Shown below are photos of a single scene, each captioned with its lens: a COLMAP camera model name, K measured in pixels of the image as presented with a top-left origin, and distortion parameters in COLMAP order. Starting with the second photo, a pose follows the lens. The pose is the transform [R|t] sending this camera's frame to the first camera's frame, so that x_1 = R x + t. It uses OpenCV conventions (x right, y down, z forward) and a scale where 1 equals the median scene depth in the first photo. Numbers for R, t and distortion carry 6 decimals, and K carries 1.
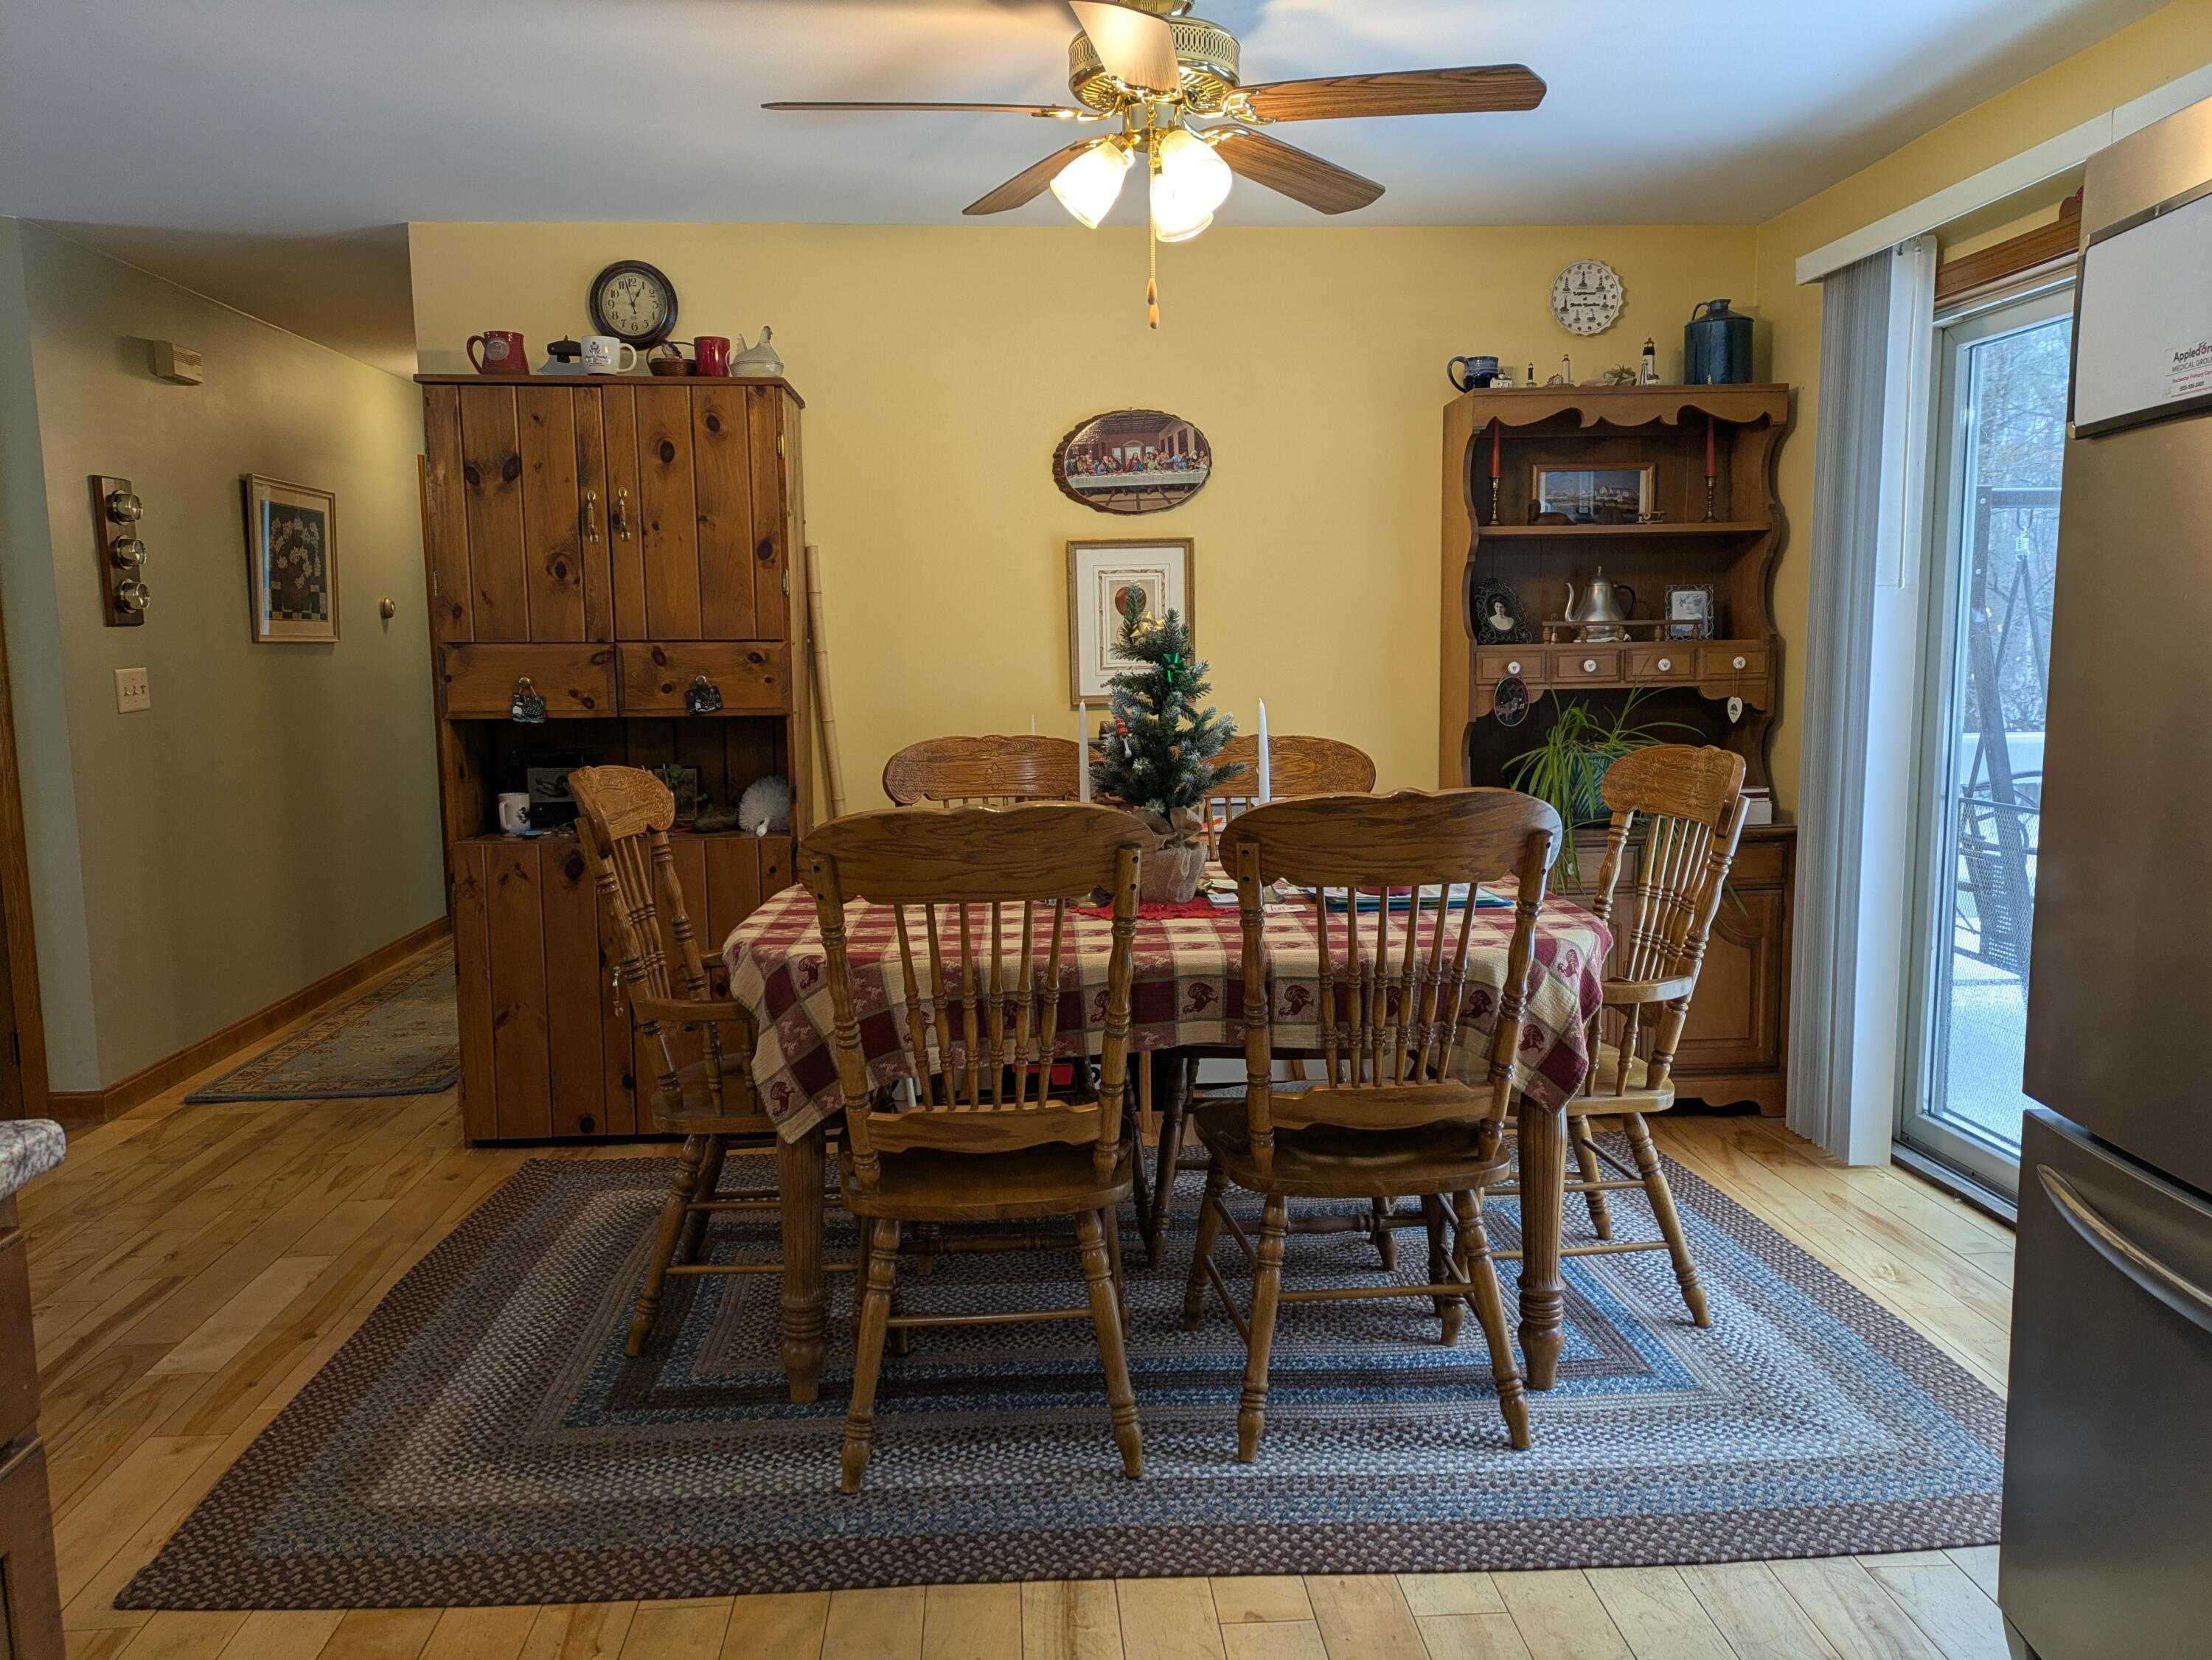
lens RADIAL K [[1619.4, 0, 1104.7], [0, 1619.4, 832.7], [0, 0, 1]] dist [0.014743, 0.006625]
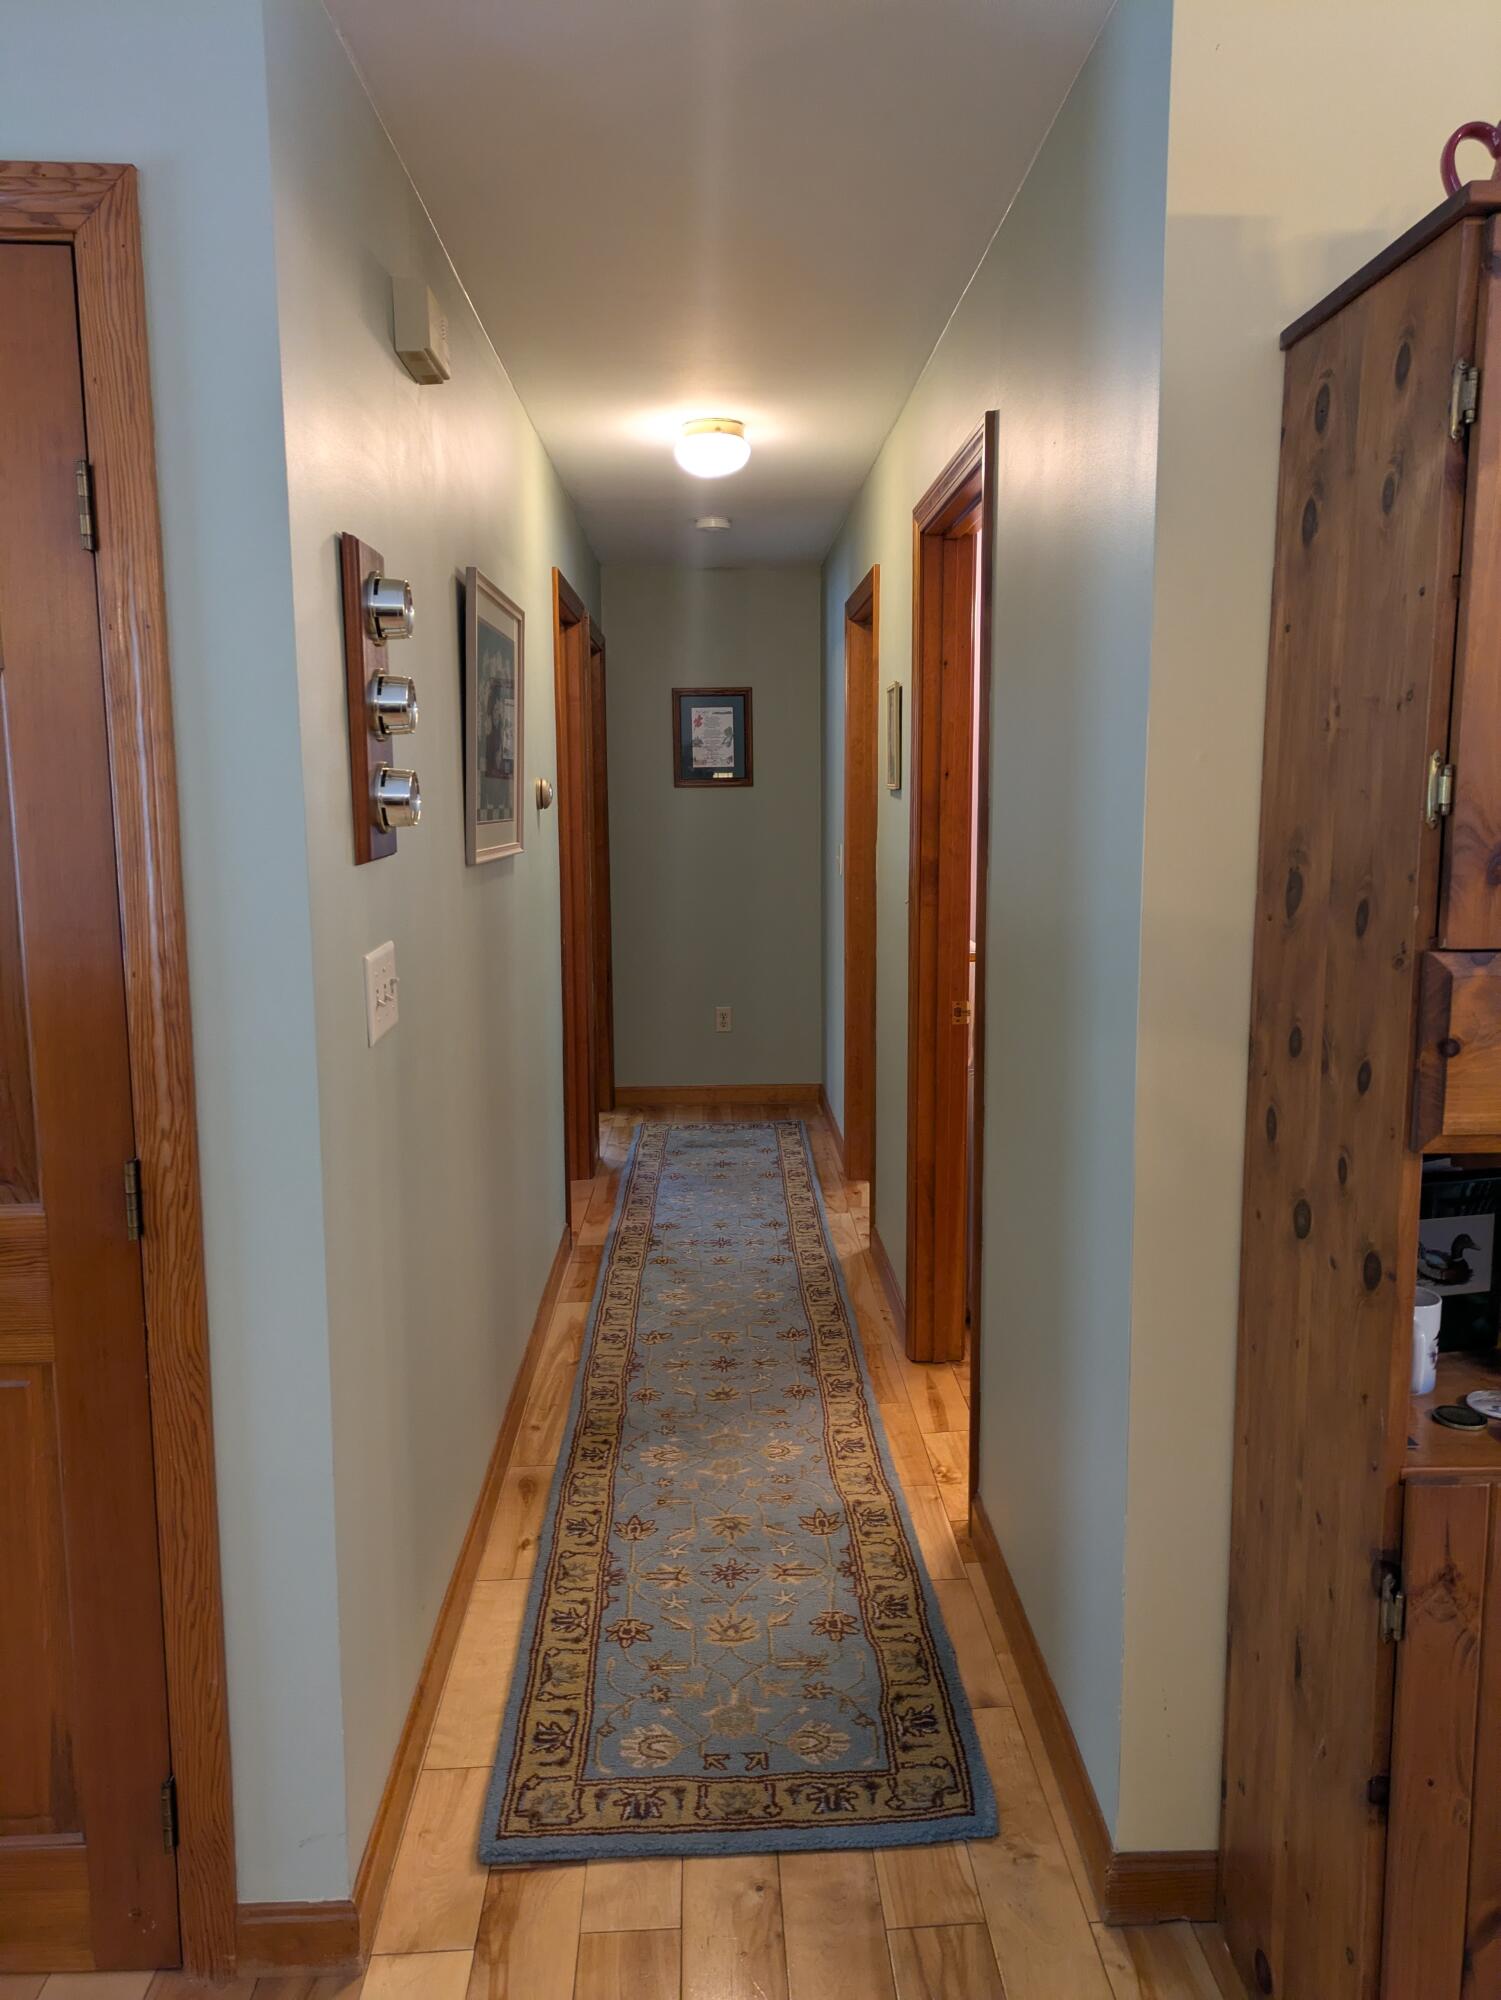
lens RADIAL K [[1464.4, 0, 750.2], [0, 1464.4, 994.0], [0, 0, 1]] dist [0.014743, 0.006625]
pose [[0.999643, 0.008158, -0.025441, -0.488100], [-0.007725, 0.999824, 0.017077, -0.098347], [0.025576, -0.016875, 0.999530, 0.586524]]
